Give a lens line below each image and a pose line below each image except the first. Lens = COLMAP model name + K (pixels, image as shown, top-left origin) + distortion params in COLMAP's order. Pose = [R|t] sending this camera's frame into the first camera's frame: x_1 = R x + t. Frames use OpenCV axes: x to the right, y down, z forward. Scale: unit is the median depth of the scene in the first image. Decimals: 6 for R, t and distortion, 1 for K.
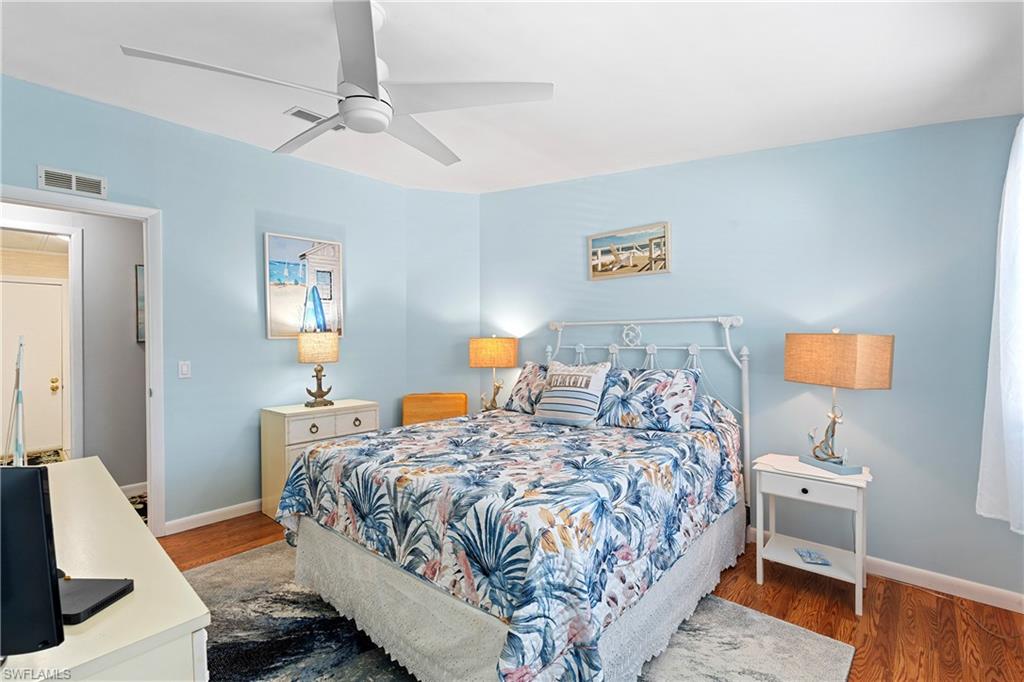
lens RADIAL K [[459.4, 0, 500.9], [0, 459.4, 344.4], [0, 0, 1]] dist [-0.008254, 0.003503]
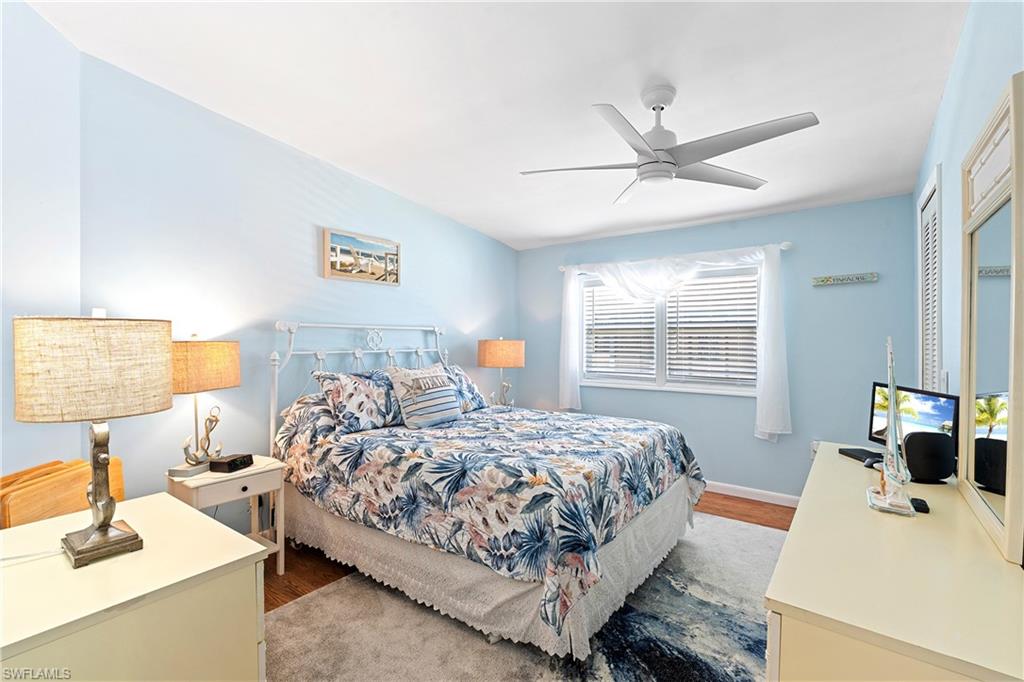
lens RADIAL K [[459.4, 0, 505.4], [0, 459.4, 342.3], [0, 0, 1]] dist [-0.008254, 0.003503]
pose [[-0.089579, -0.017232, 0.995831, -0.796769], [-0.014972, 0.999761, 0.015954, -0.033447], [-0.995867, -0.013481, -0.089816, 0.786061]]
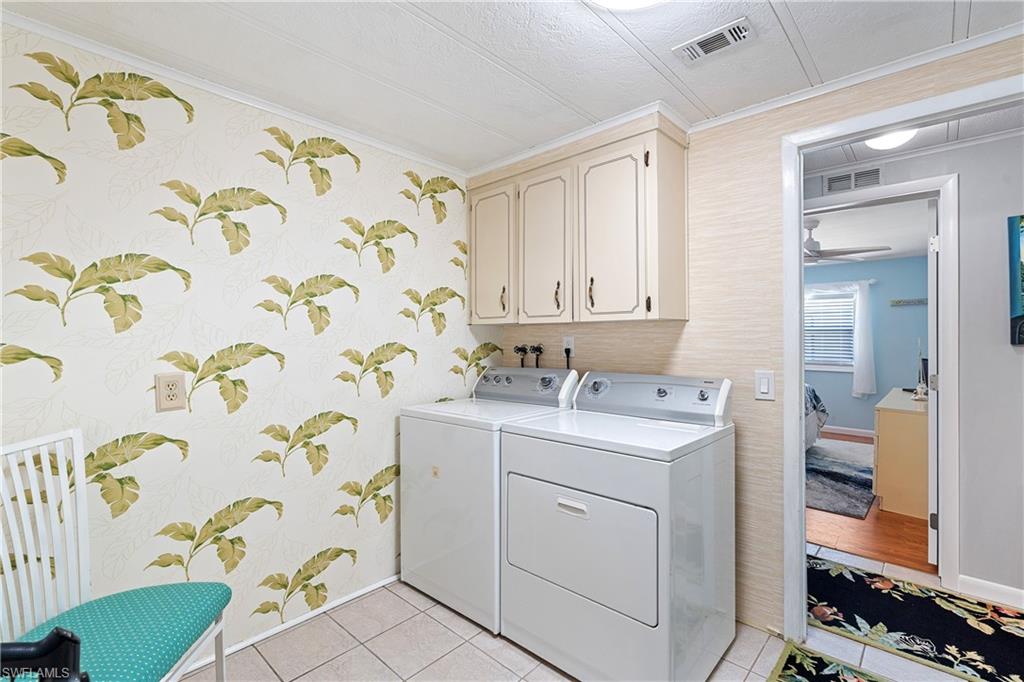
lens RADIAL K [[459.4, 0, 507.8], [0, 459.4, 341.0], [0, 0, 1]] dist [-0.008254, 0.003503]
pose [[0.019624, -0.021695, 0.999572, -1.791543], [-0.008760, 0.999722, 0.021870, -0.047943], [-0.999769, -0.009186, 0.019428, 1.576093]]
